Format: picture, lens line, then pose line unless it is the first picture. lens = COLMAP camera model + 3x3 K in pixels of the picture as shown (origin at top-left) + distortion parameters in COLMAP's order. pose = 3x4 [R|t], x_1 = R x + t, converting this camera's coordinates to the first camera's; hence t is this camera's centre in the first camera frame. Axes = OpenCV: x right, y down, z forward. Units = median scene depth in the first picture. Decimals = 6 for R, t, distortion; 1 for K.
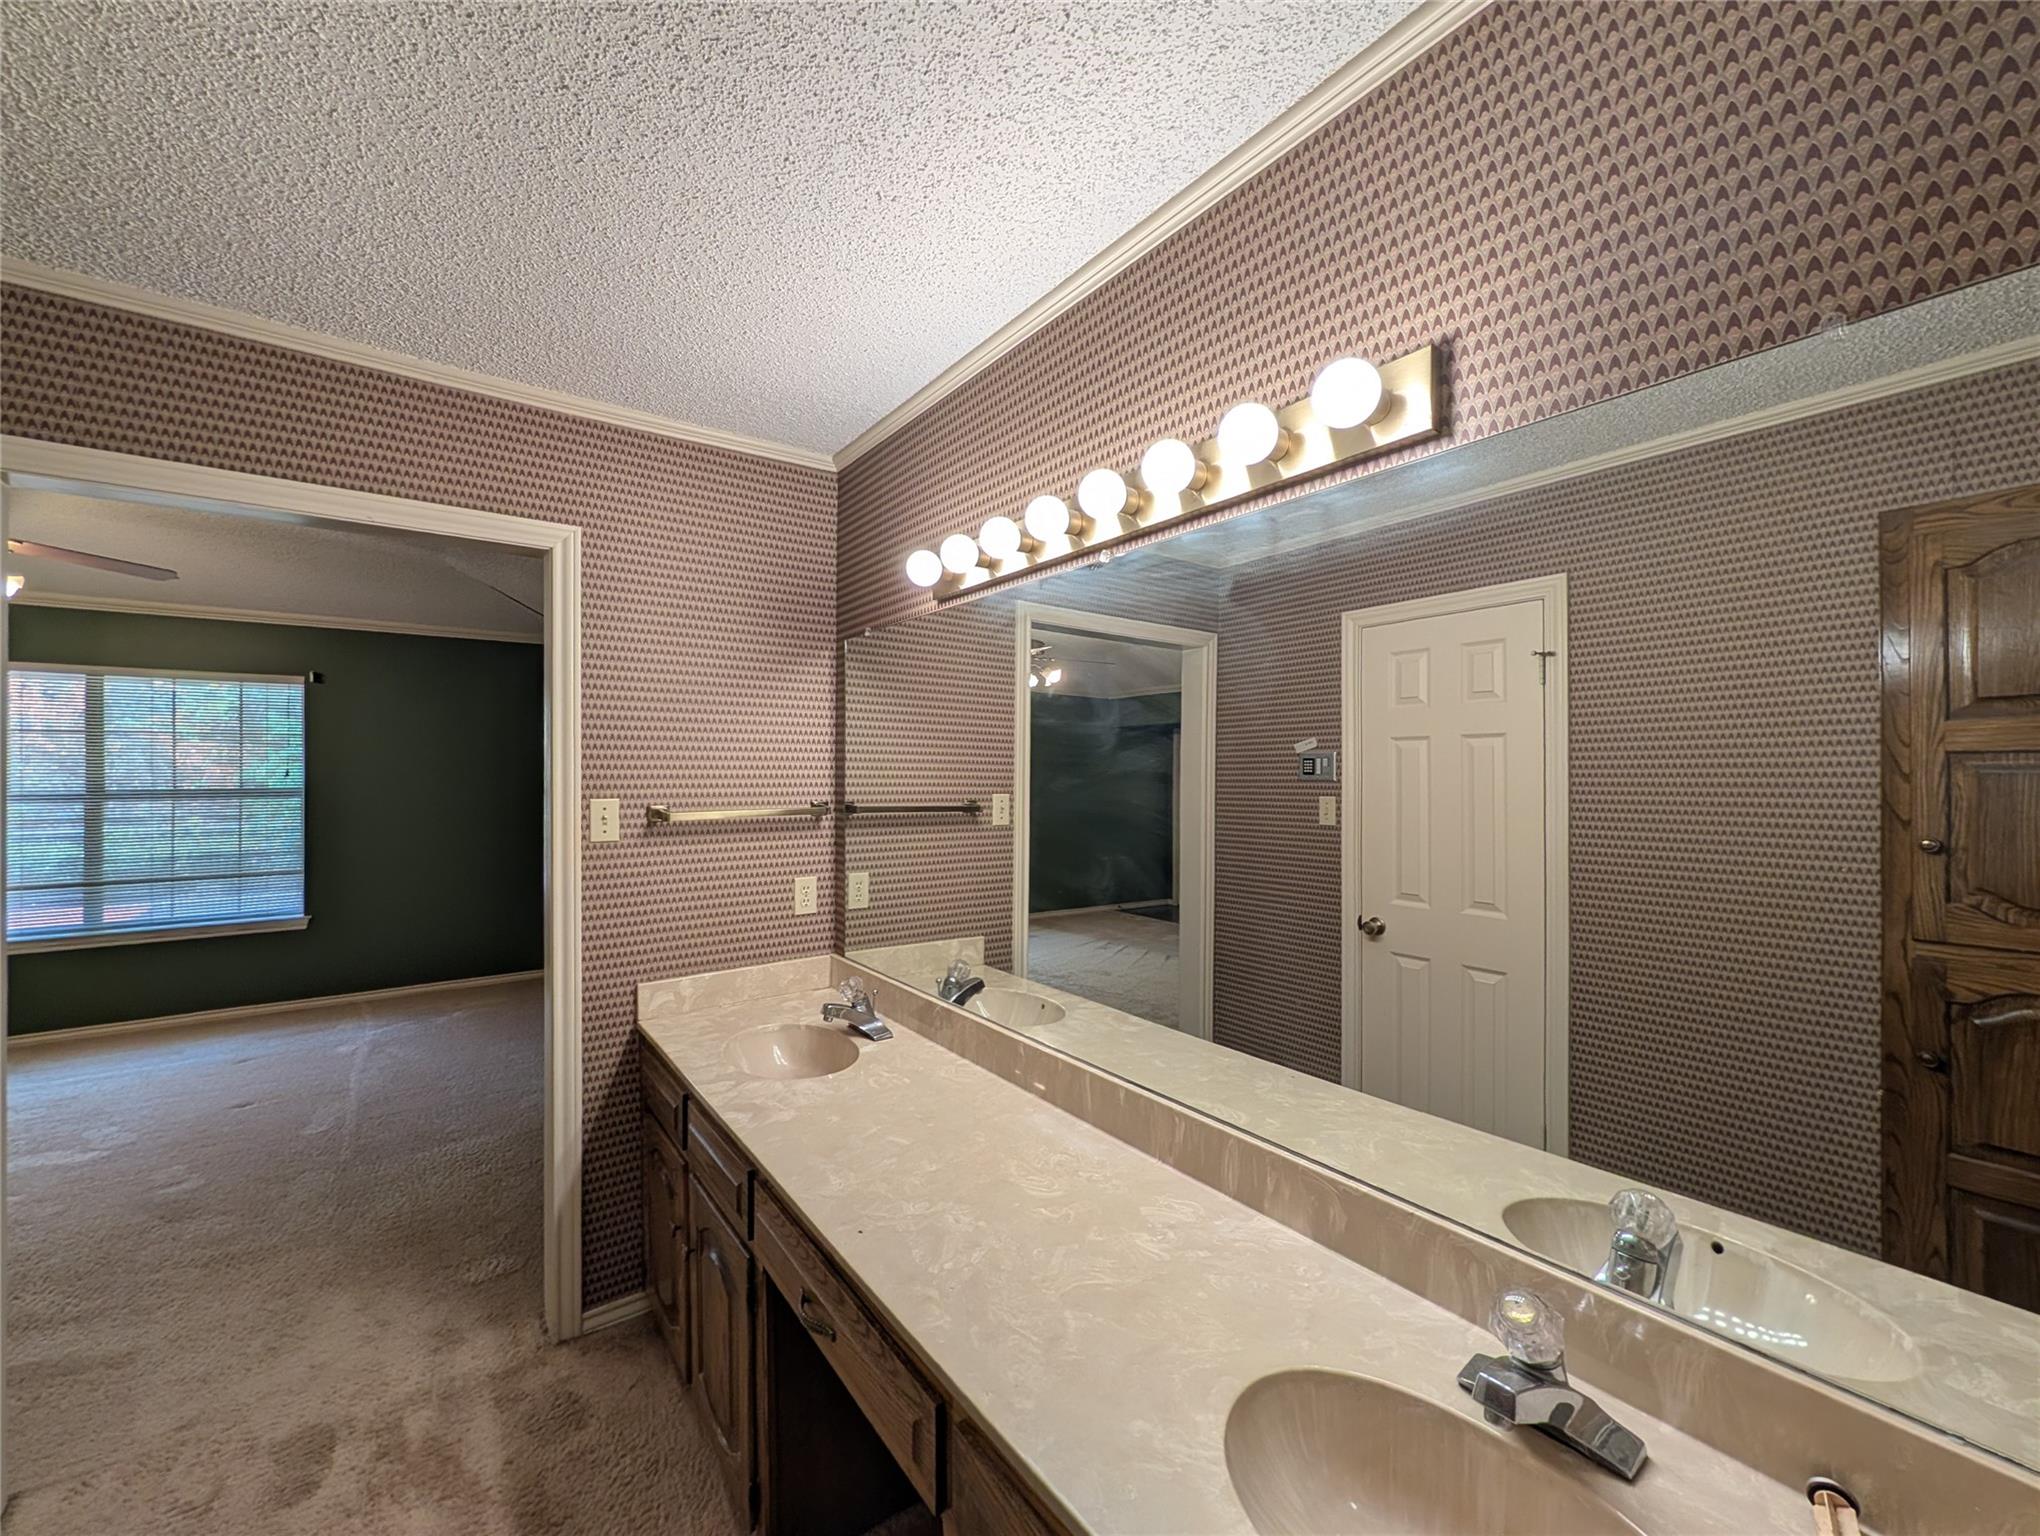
lens RADIAL K [[812.3, 0, 1024.0], [0, 812.3, 771.2], [0, 0, 1]] dist [-0.001468, 0.000045]
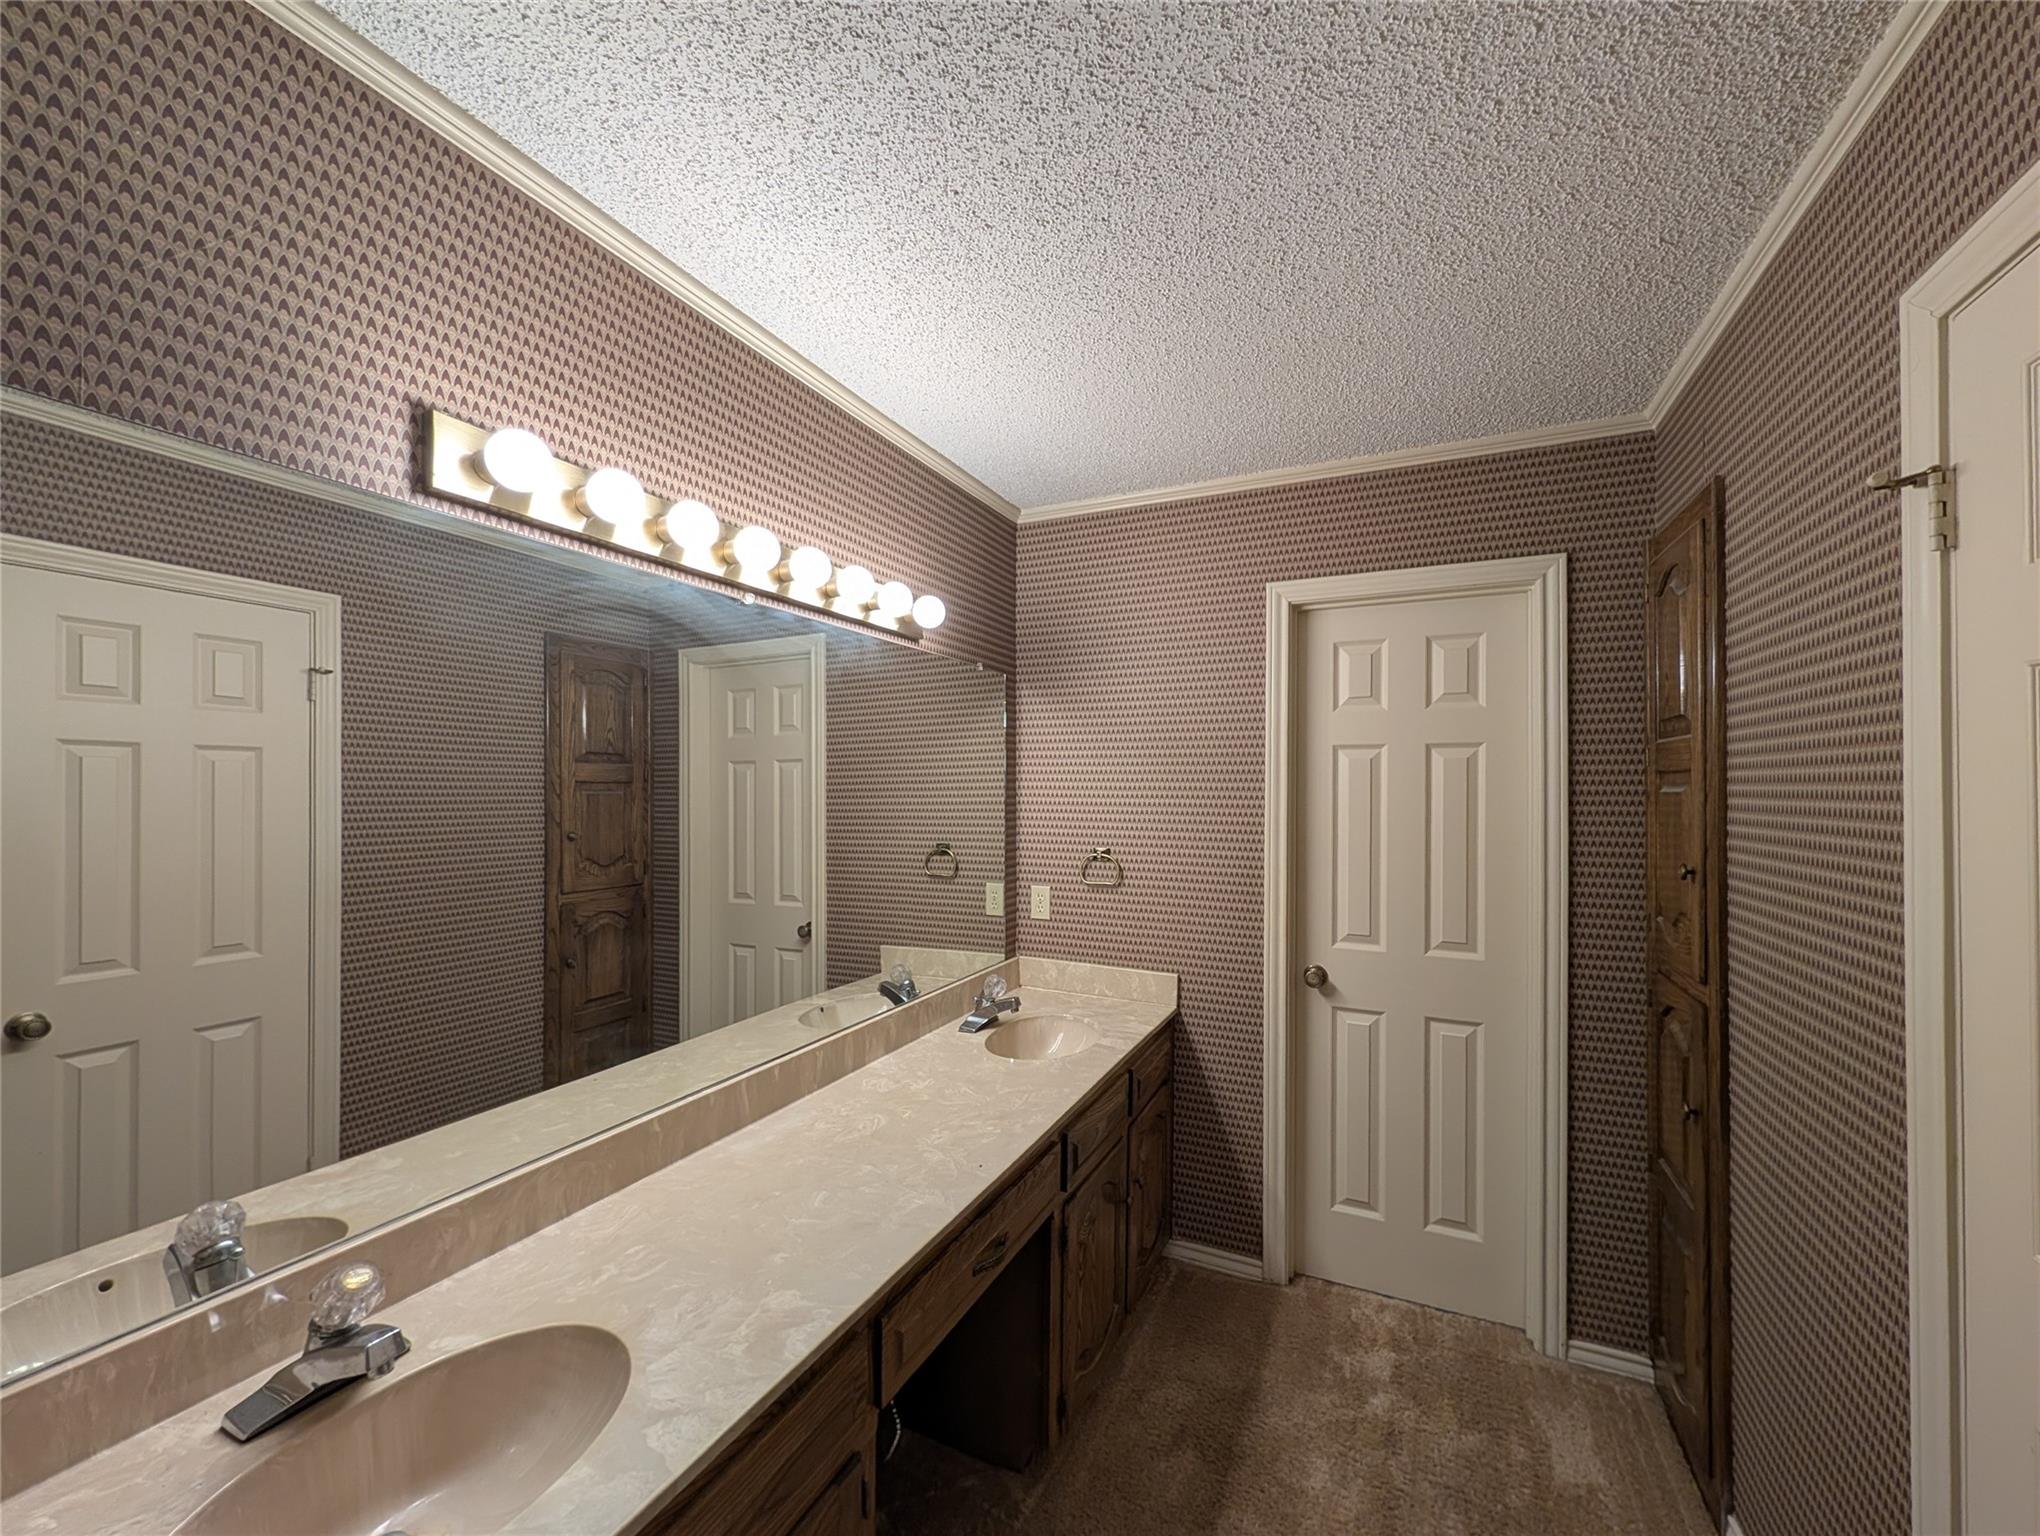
lens RADIAL K [[812.3, 0, 1023.5], [0, 812.3, 784.6], [0, 0, 1]] dist [-0.001468, 0.000045]
pose [[-0.473623, 0.006170, 0.880706, -1.015376], [-0.006798, 0.999920, -0.010661, -0.005566], [-0.880701, -0.011037, -0.473544, 1.168474]]
